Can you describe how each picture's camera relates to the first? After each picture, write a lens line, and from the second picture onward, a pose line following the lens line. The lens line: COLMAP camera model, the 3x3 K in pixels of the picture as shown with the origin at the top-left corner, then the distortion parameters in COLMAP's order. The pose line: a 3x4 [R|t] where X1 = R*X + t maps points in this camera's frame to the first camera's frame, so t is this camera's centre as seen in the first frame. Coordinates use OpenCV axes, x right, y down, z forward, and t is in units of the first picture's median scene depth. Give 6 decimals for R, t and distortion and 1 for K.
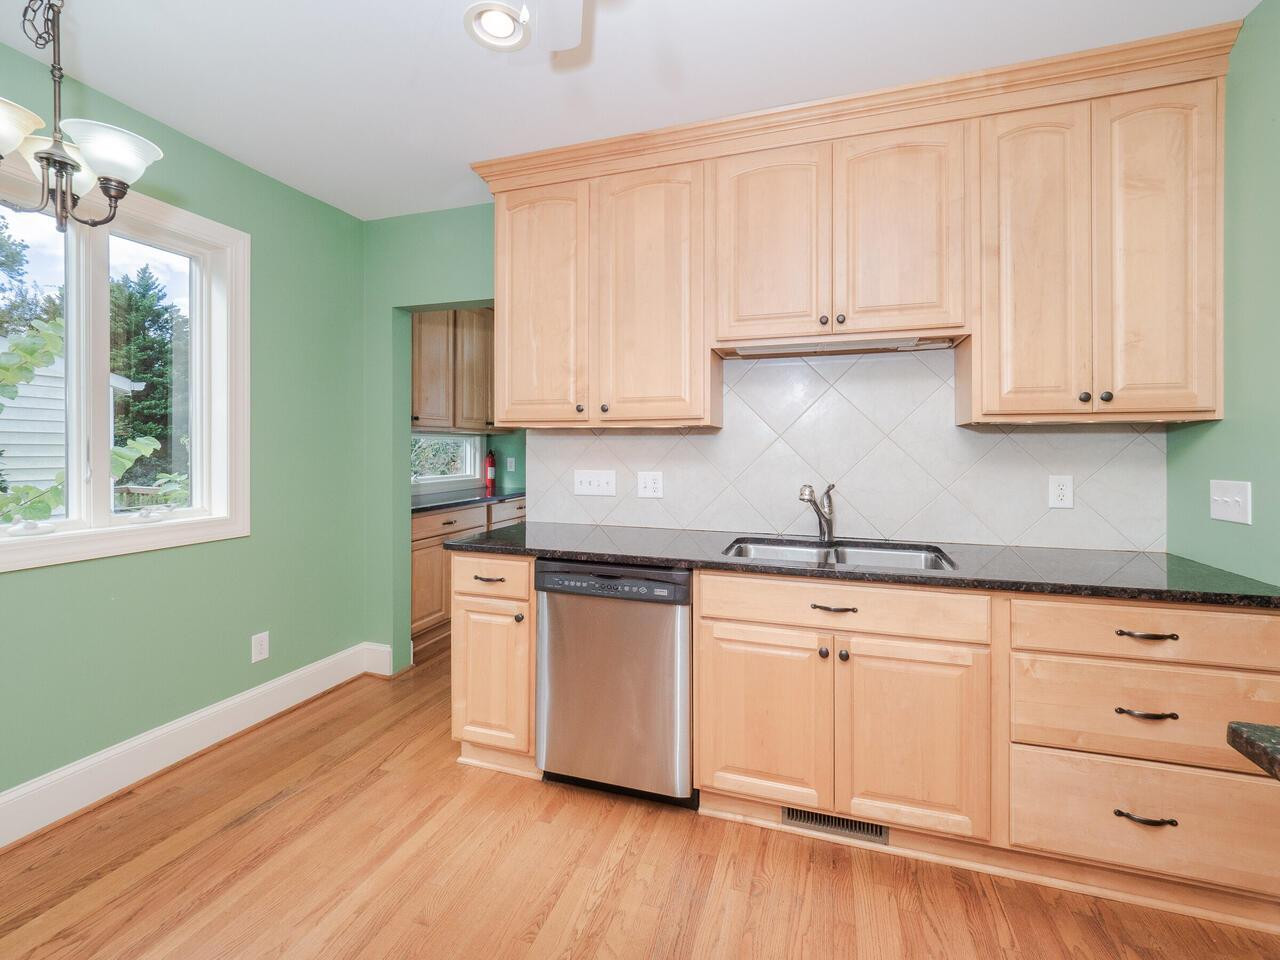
lens RADIAL K [[560.6, 0, 639.3], [0, 560.6, 449.0], [0, 0, 1]] dist [-0.000663, 0.000041]
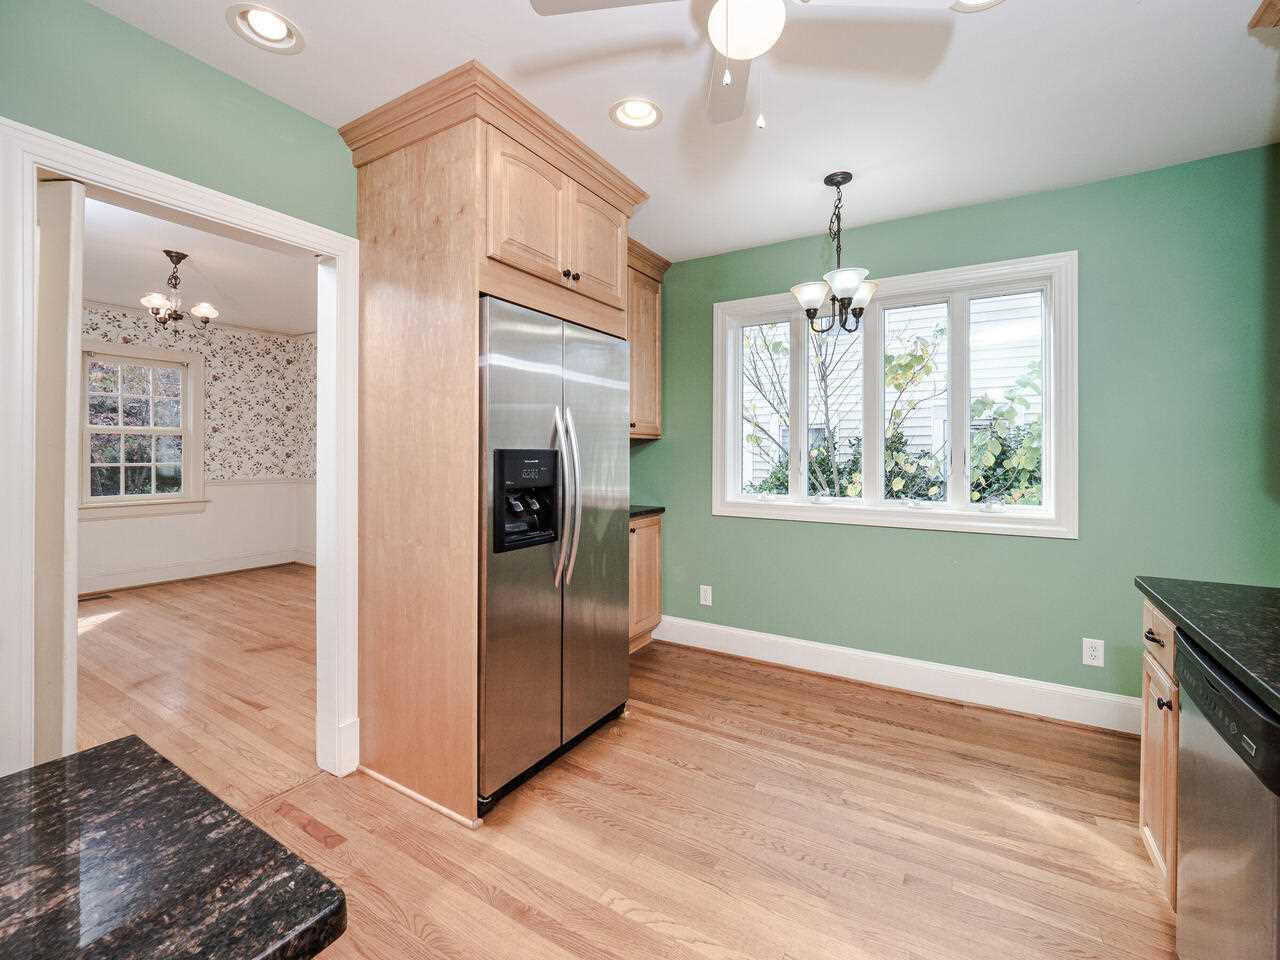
lens RADIAL K [[560.6, 0, 639.3], [0, 560.6, 449.0], [0, 0, 1]] dist [-0.000663, 0.000041]
pose [[-0.233738, -0.008679, -0.972261, 0.505598], [-0.004896, 0.999958, -0.007749, -0.000671], [0.972287, 0.002949, -0.233771, 0.453069]]
